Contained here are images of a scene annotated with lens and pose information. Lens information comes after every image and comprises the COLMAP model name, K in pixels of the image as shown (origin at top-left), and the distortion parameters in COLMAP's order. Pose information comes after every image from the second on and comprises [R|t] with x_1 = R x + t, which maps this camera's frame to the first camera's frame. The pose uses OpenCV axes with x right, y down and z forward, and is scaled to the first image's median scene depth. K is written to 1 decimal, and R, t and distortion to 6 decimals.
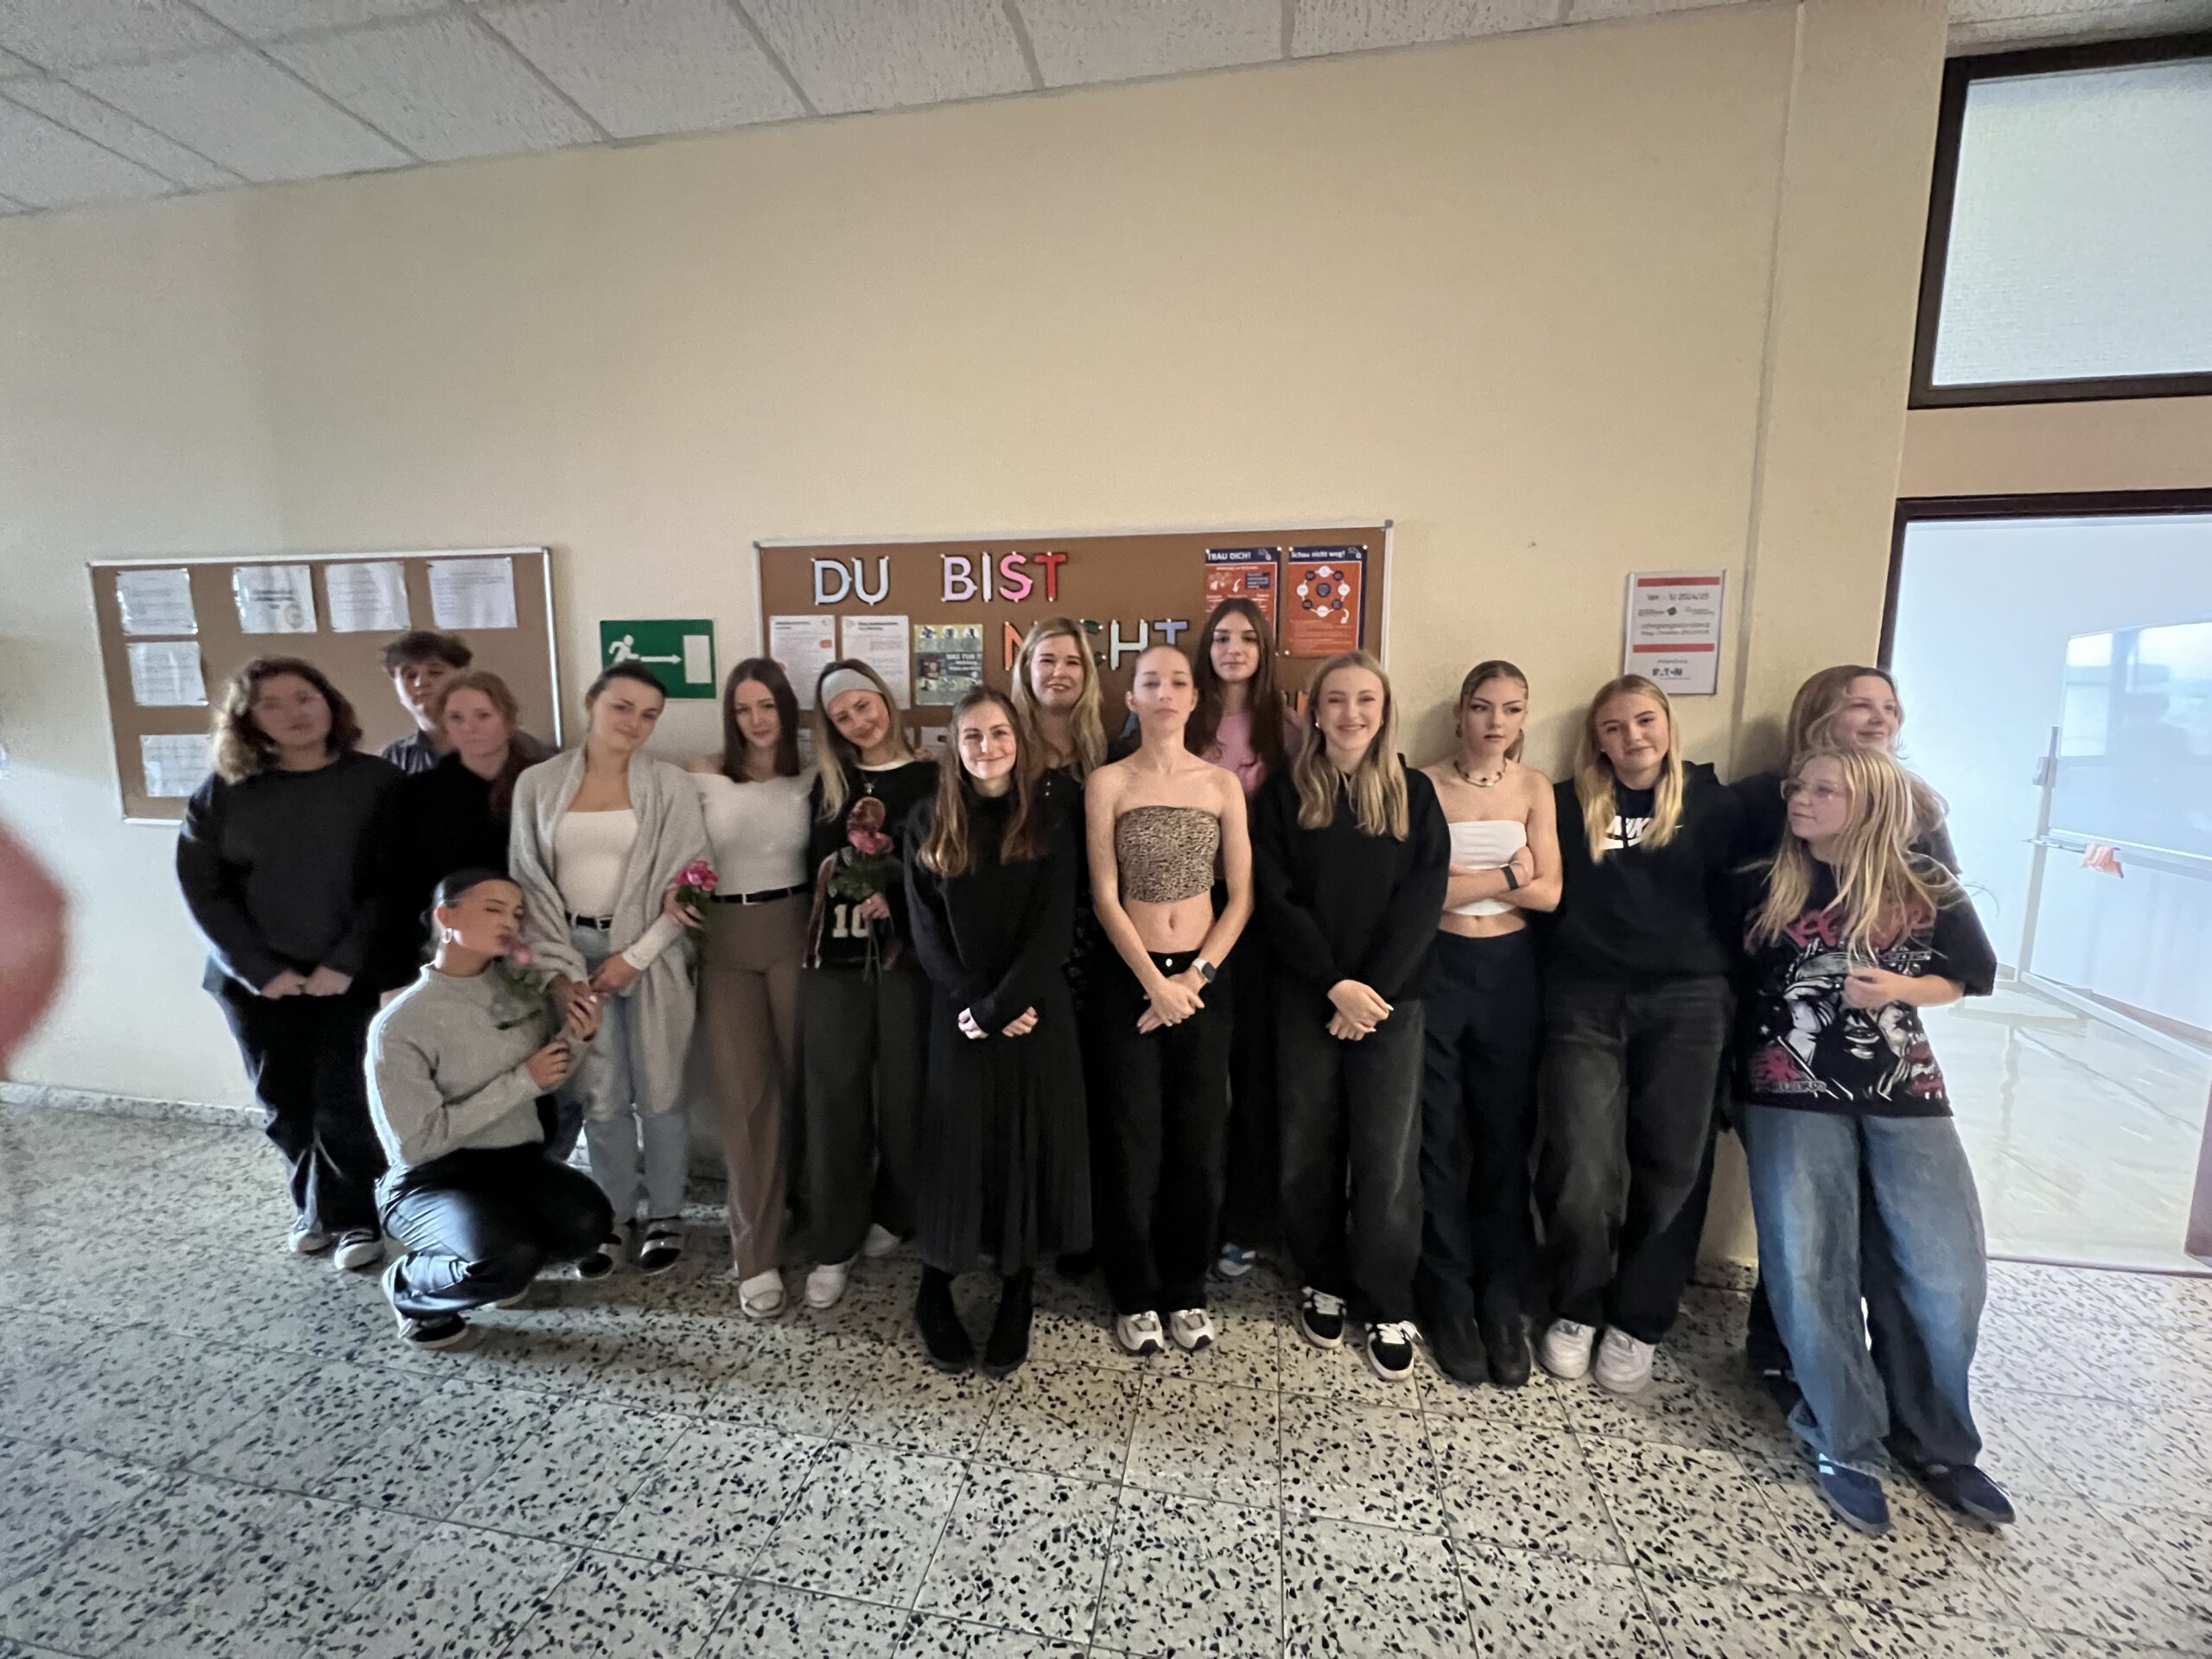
lens RADIAL K [[882.4, 0, 1108.0], [0, 882.4, 820.4], [0, 0, 1]] dist [0.002168, 0.000347]
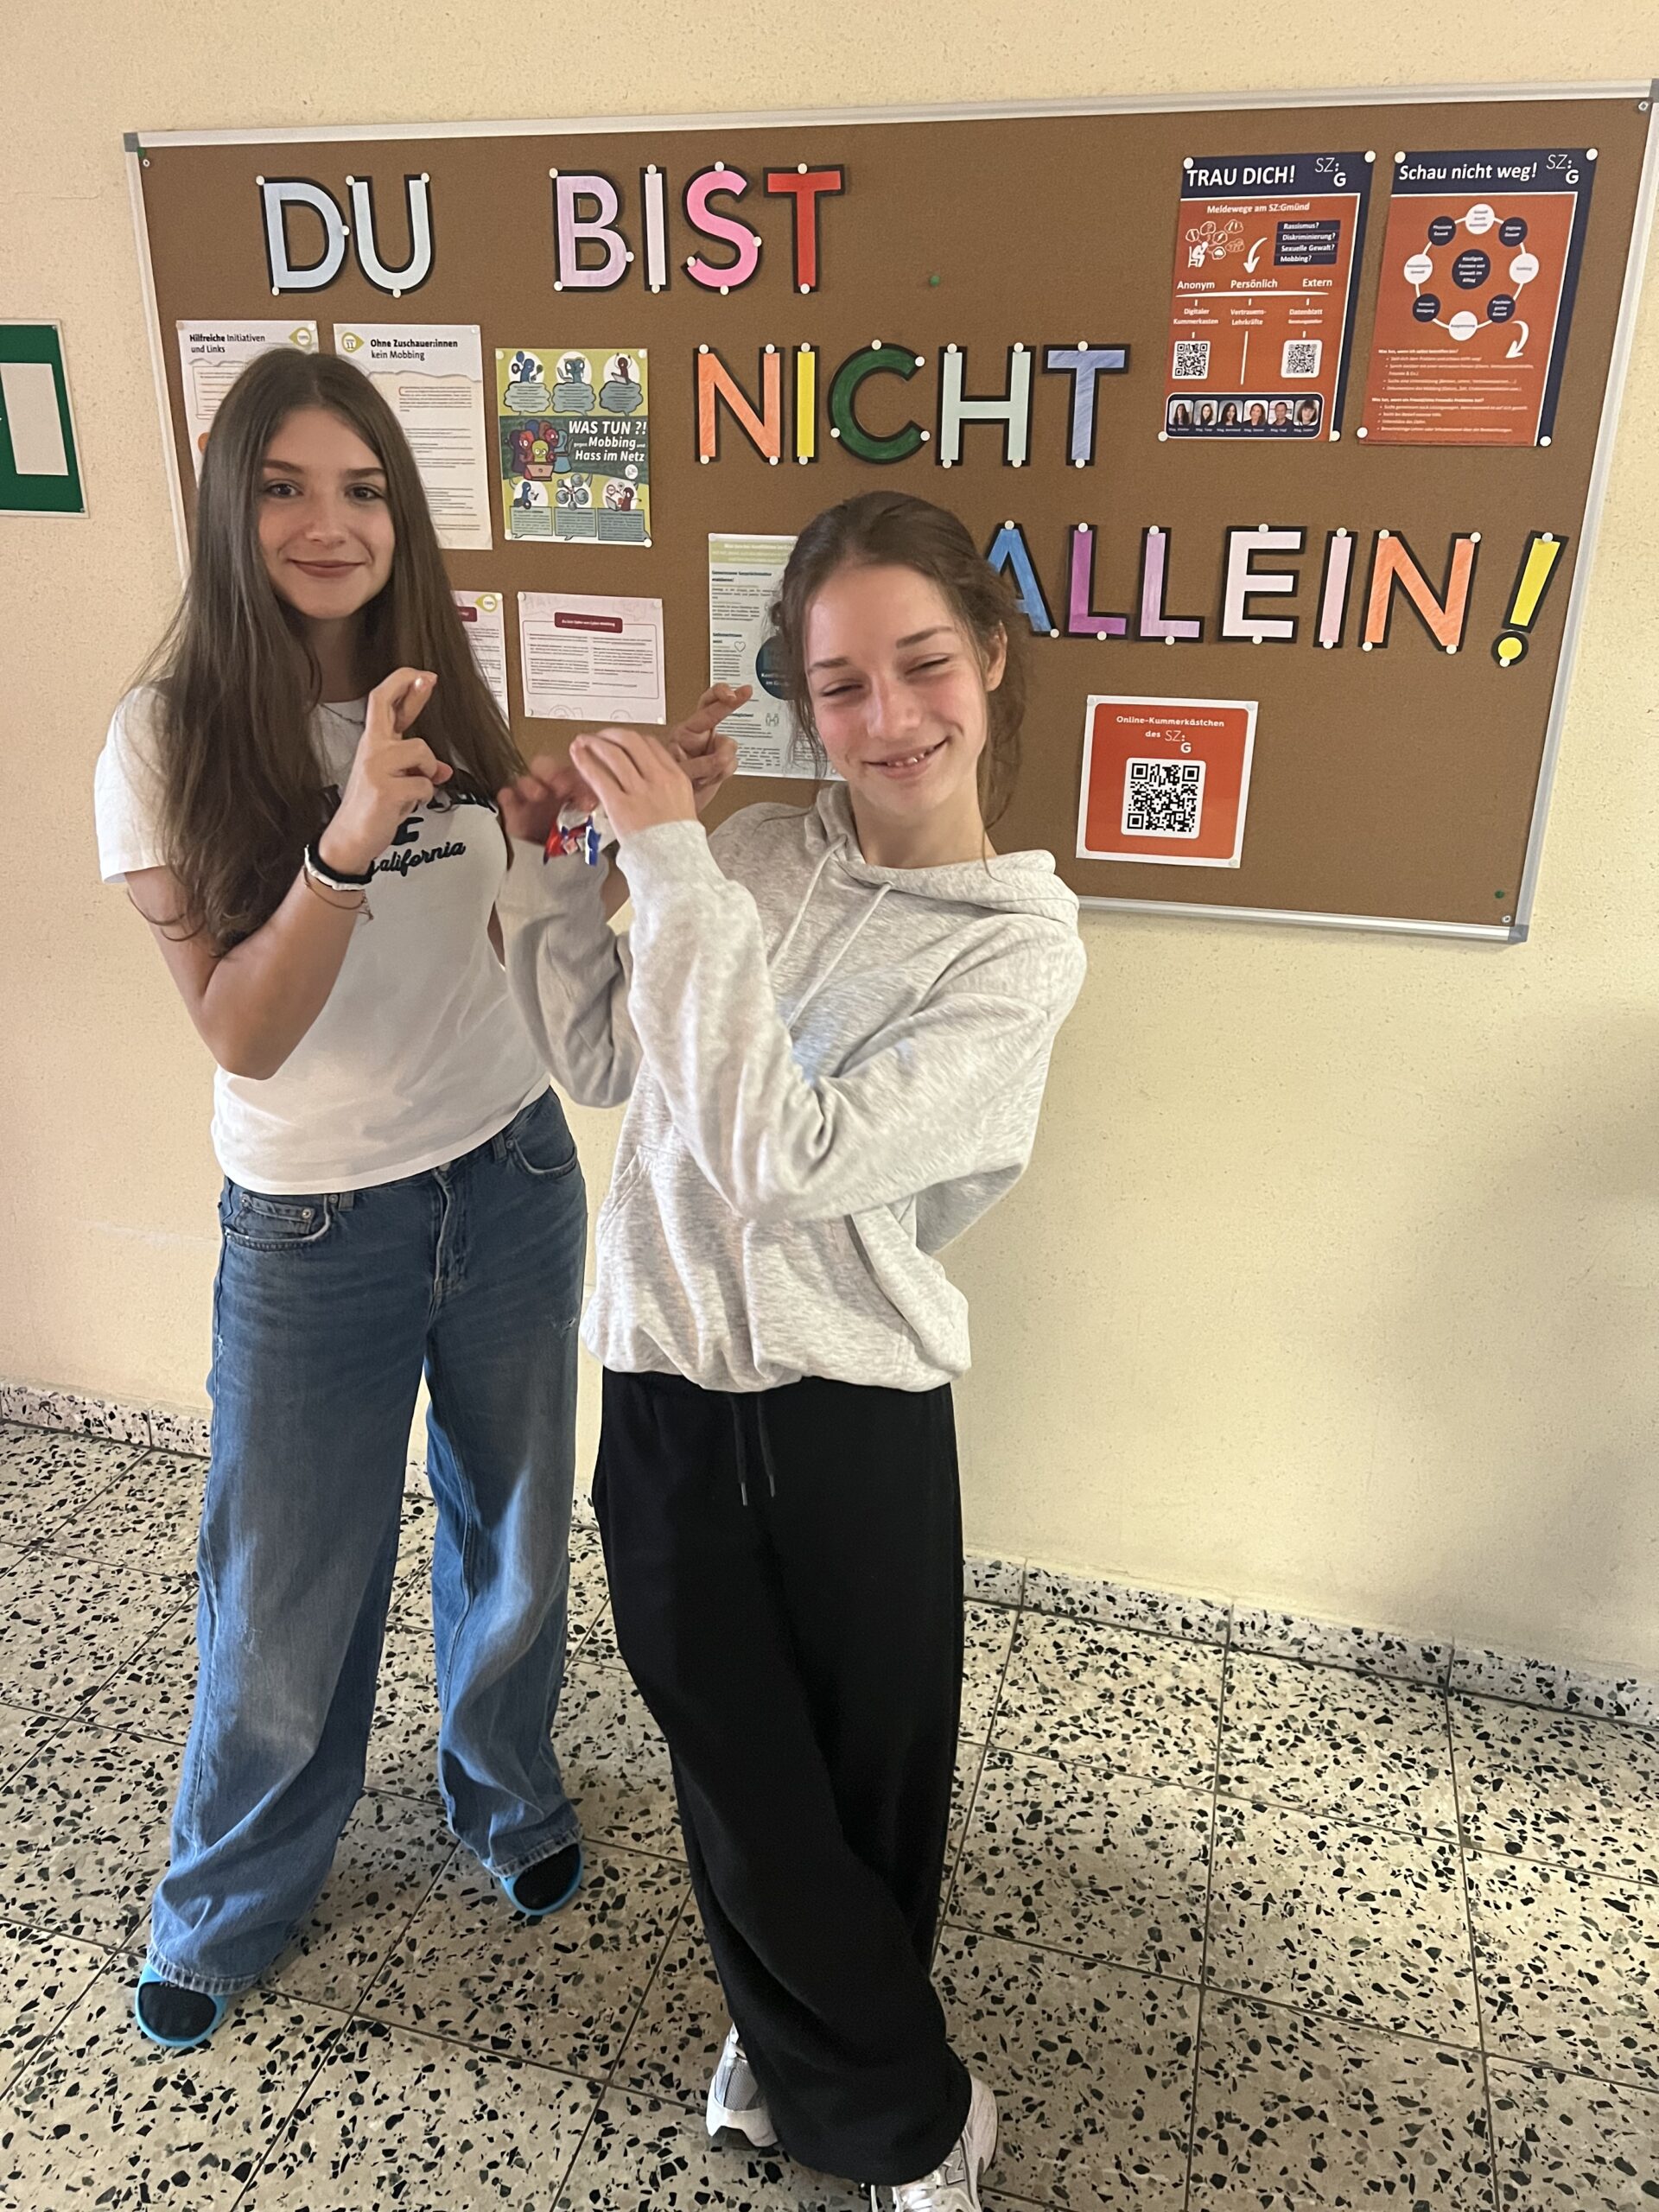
lens RADIAL K [[1683.4, 0, 811.1], [0, 1683.4, 1097.0], [0, 0, 1]] dist [0.032124, -0.034849]
pose [[0.995560, 0.039878, -0.085268, 0.029597], [-0.016795, 0.966547, 0.255940, -0.107518], [0.092622, -0.253371, 0.962925, 0.155255]]
